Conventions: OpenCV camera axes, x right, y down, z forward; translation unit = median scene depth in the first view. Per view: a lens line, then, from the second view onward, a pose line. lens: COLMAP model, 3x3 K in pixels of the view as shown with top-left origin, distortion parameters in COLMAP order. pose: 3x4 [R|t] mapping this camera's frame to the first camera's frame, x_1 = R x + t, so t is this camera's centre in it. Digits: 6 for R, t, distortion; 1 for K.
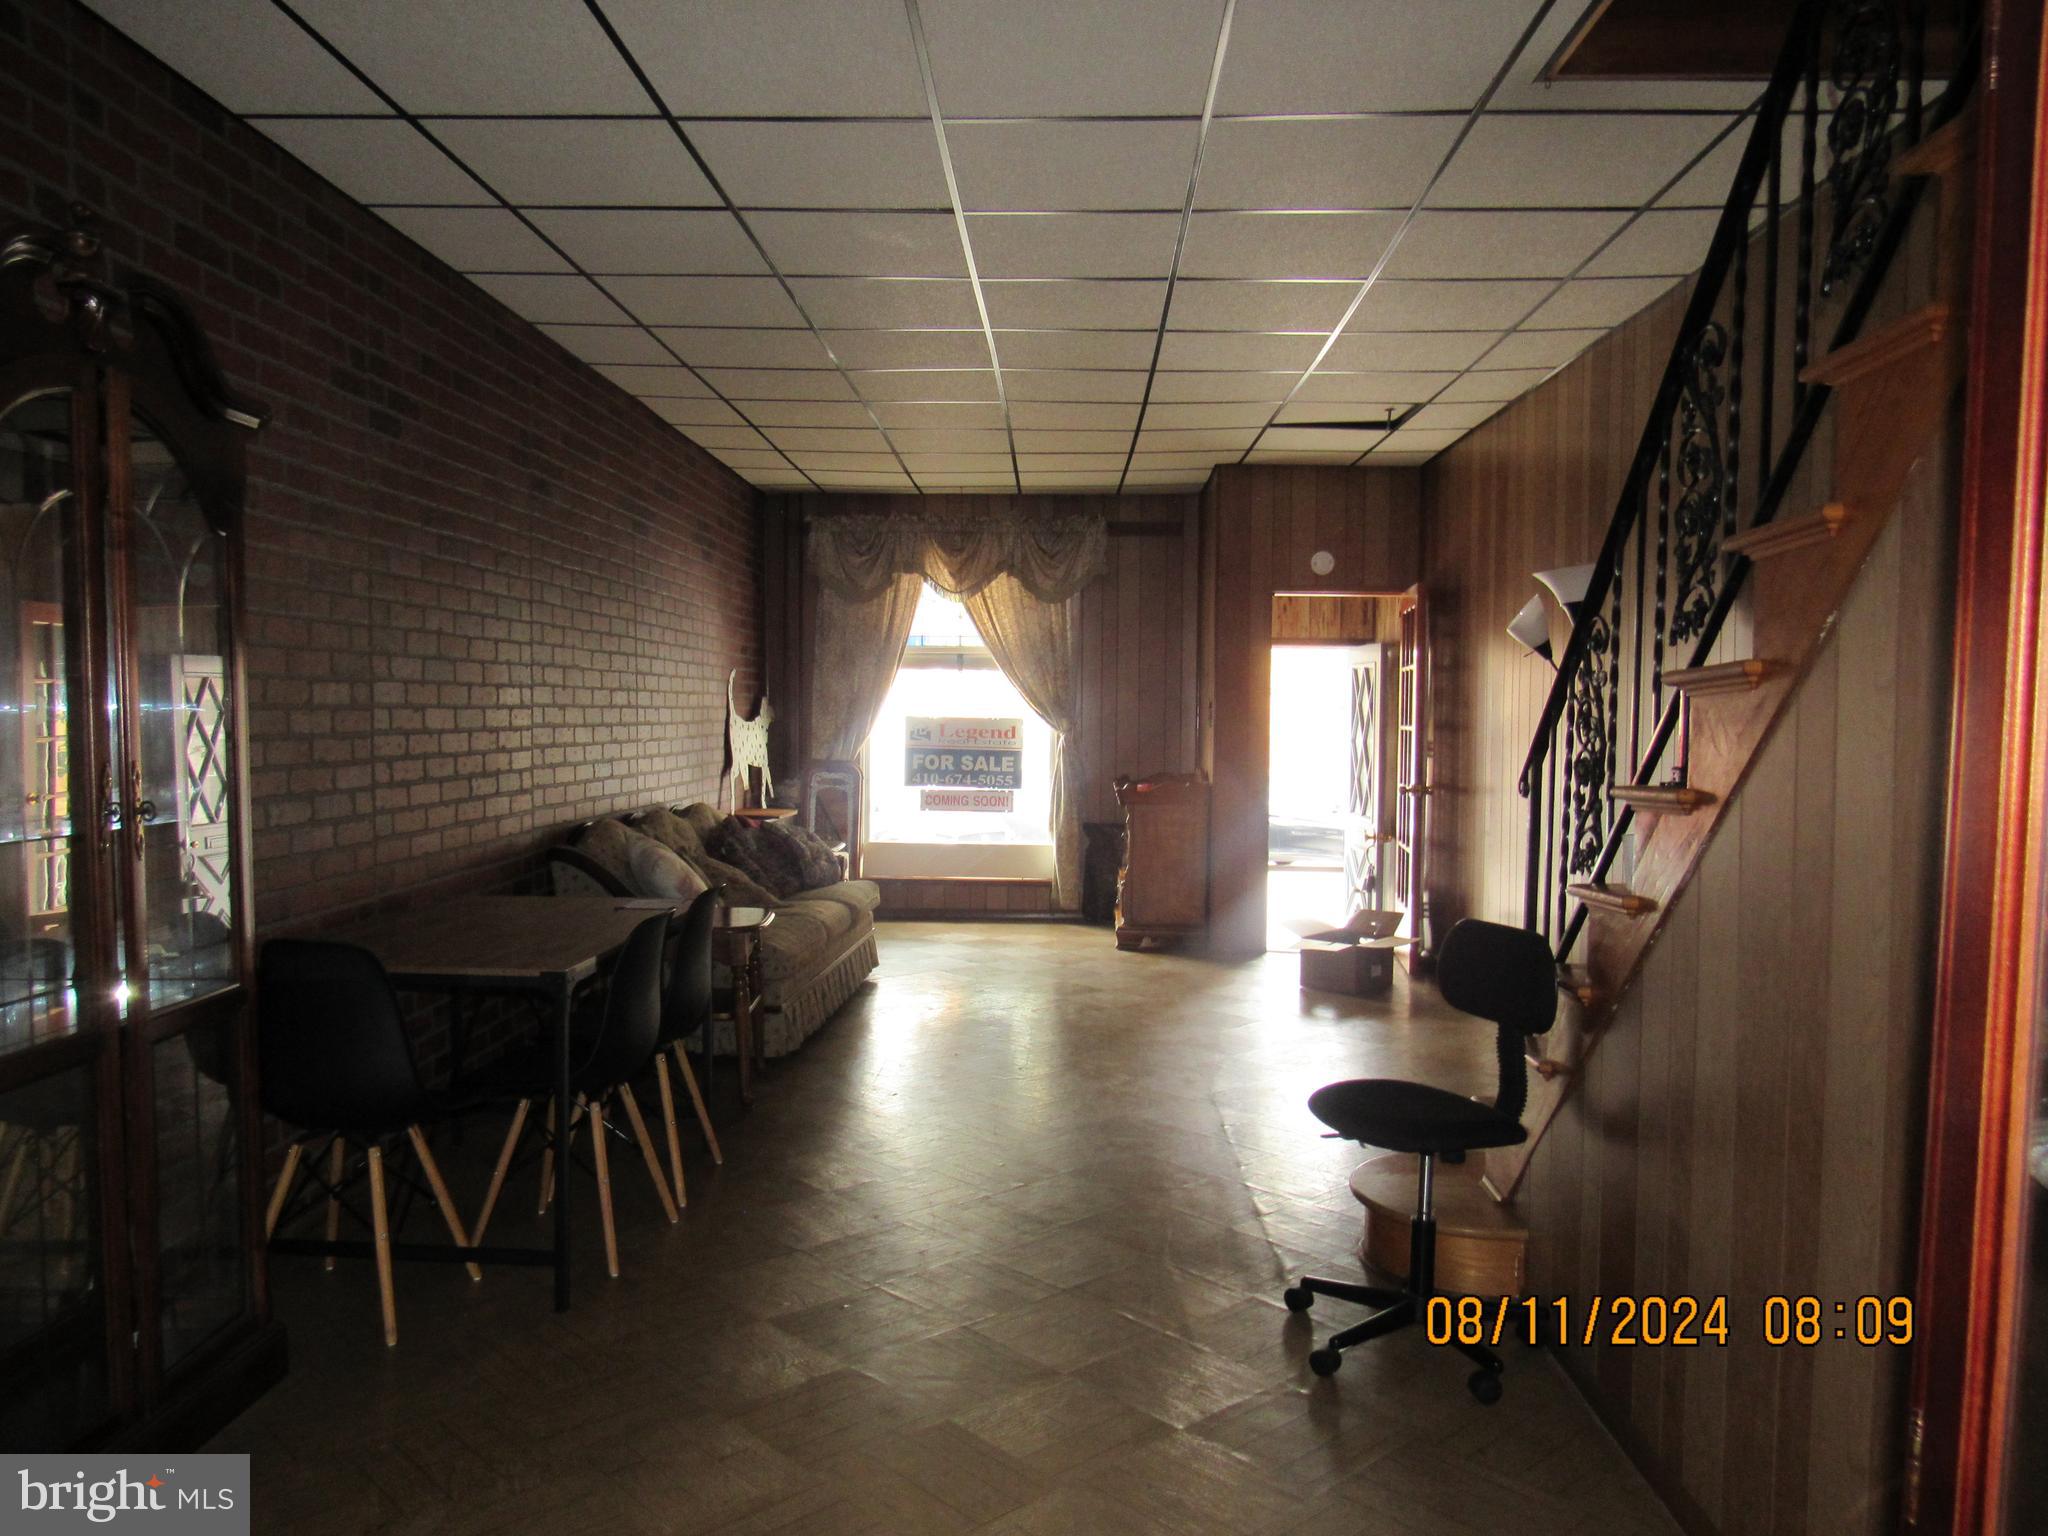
lens RADIAL K [[1462.4, 0, 1014.5], [0, 1462.4, 769.6], [0, 0, 1]] dist [-0.032368, 0.017193]
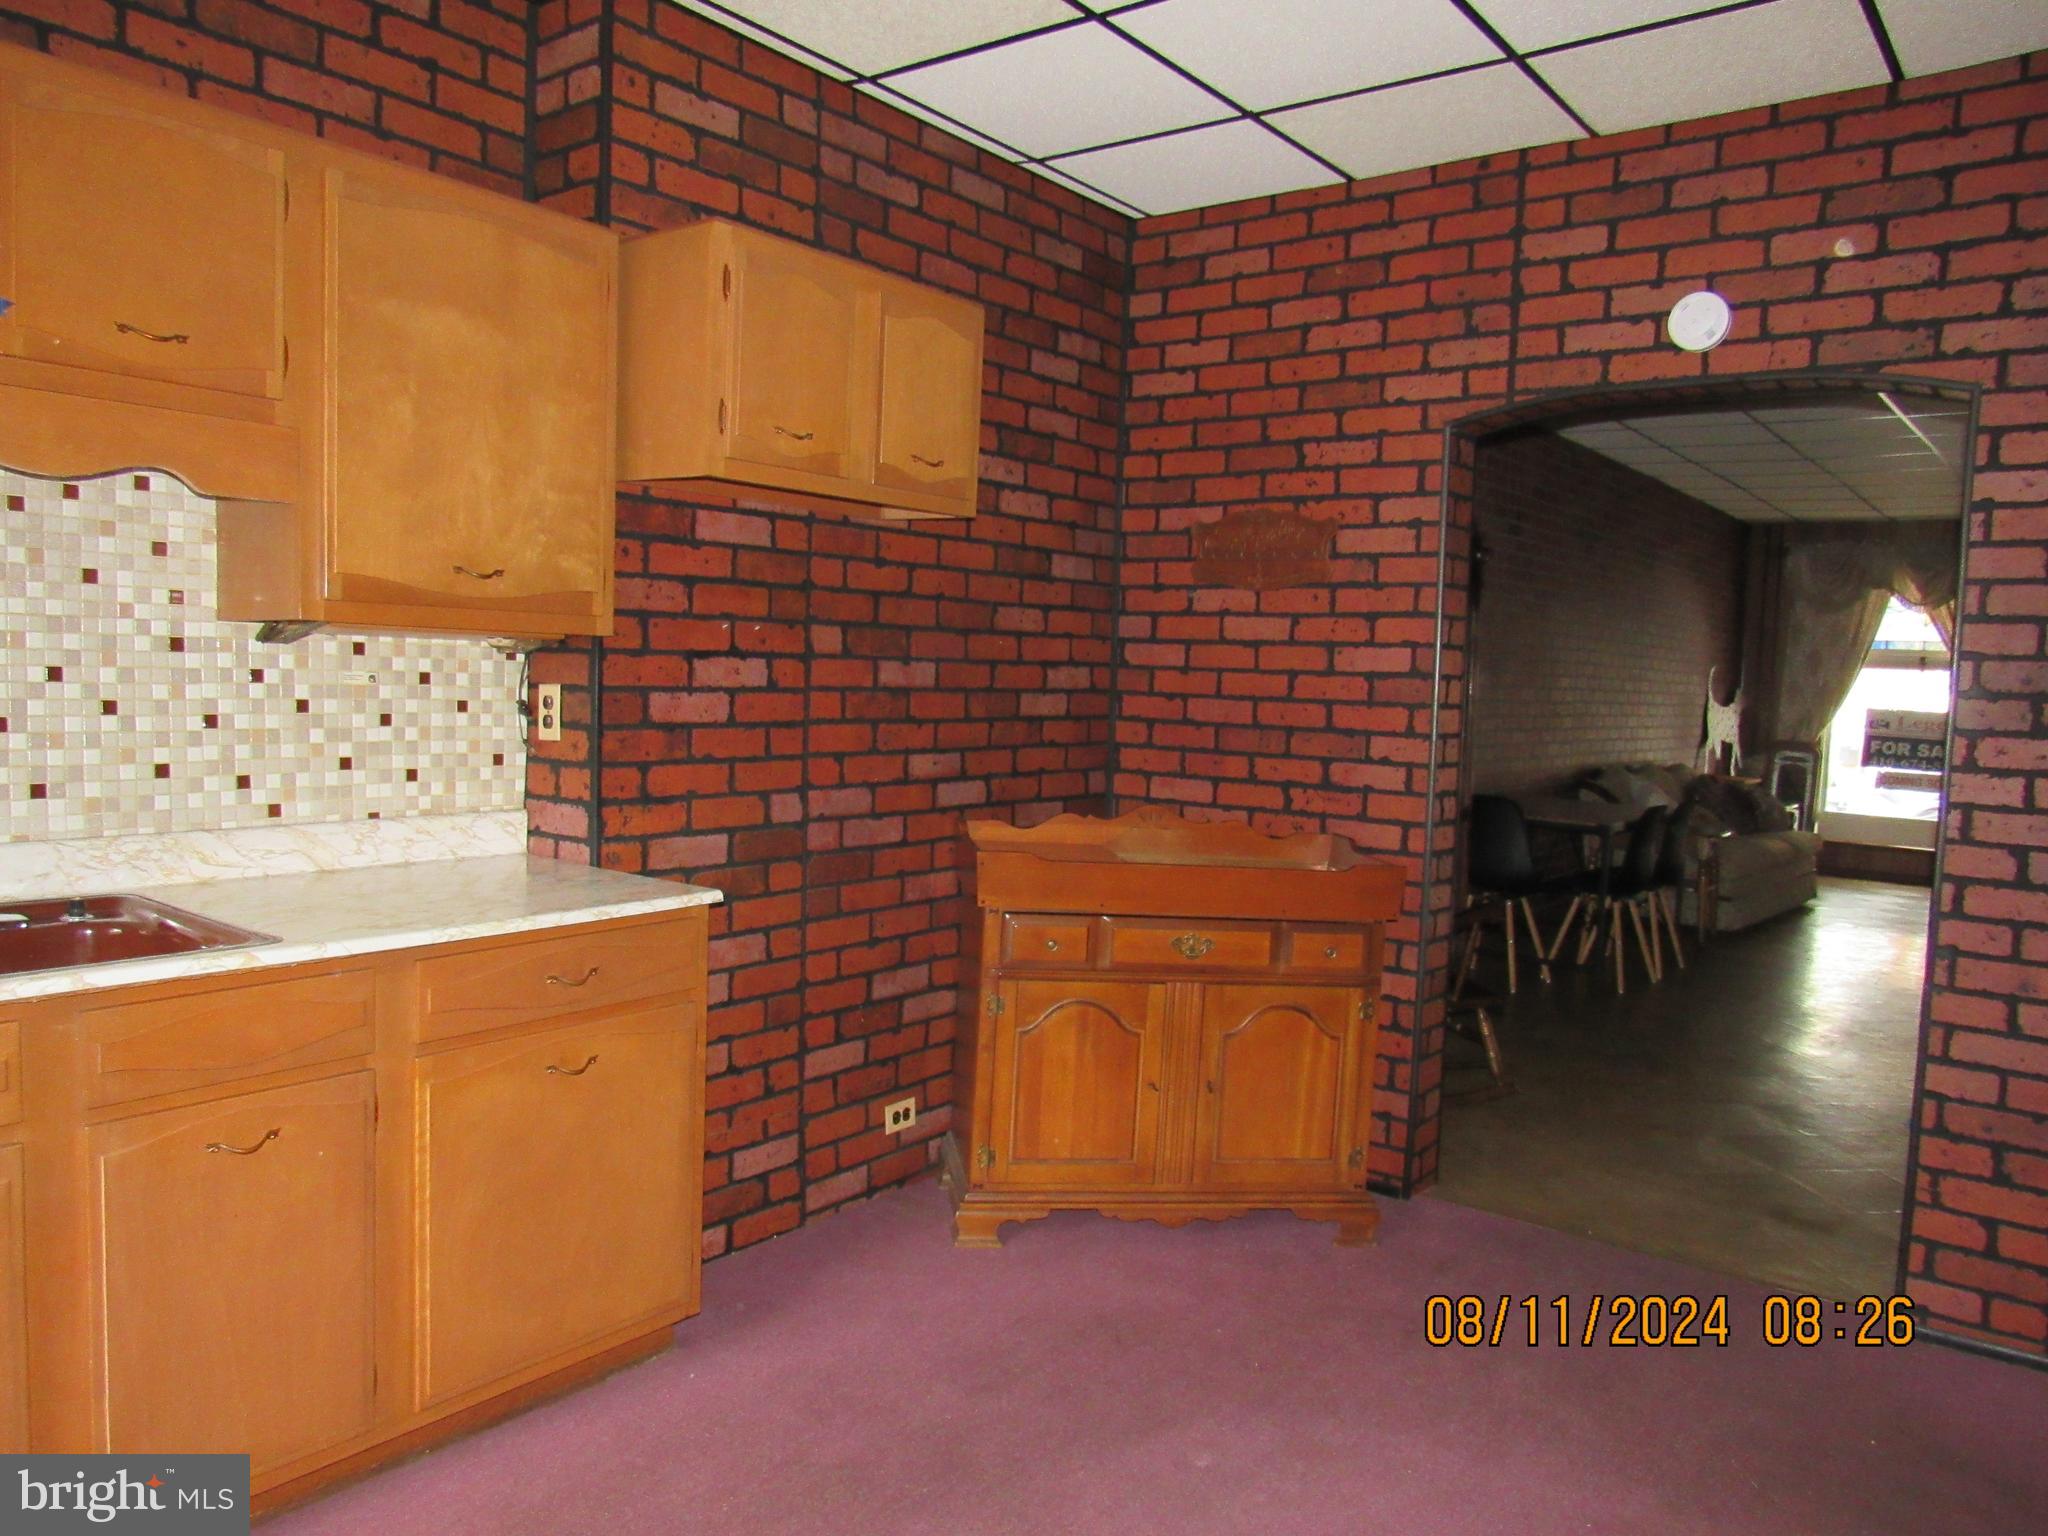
lens RADIAL K [[1462.4, 0, 1021.6], [0, 1462.4, 766.6], [0, 0, 1]] dist [-0.032368, 0.017193]
pose [[0.805583, 0.064547, -0.588956, 0.074202], [-0.058327, 0.997859, 0.029580, 0.017491], [0.589605, 0.010522, 0.807623, -0.385060]]
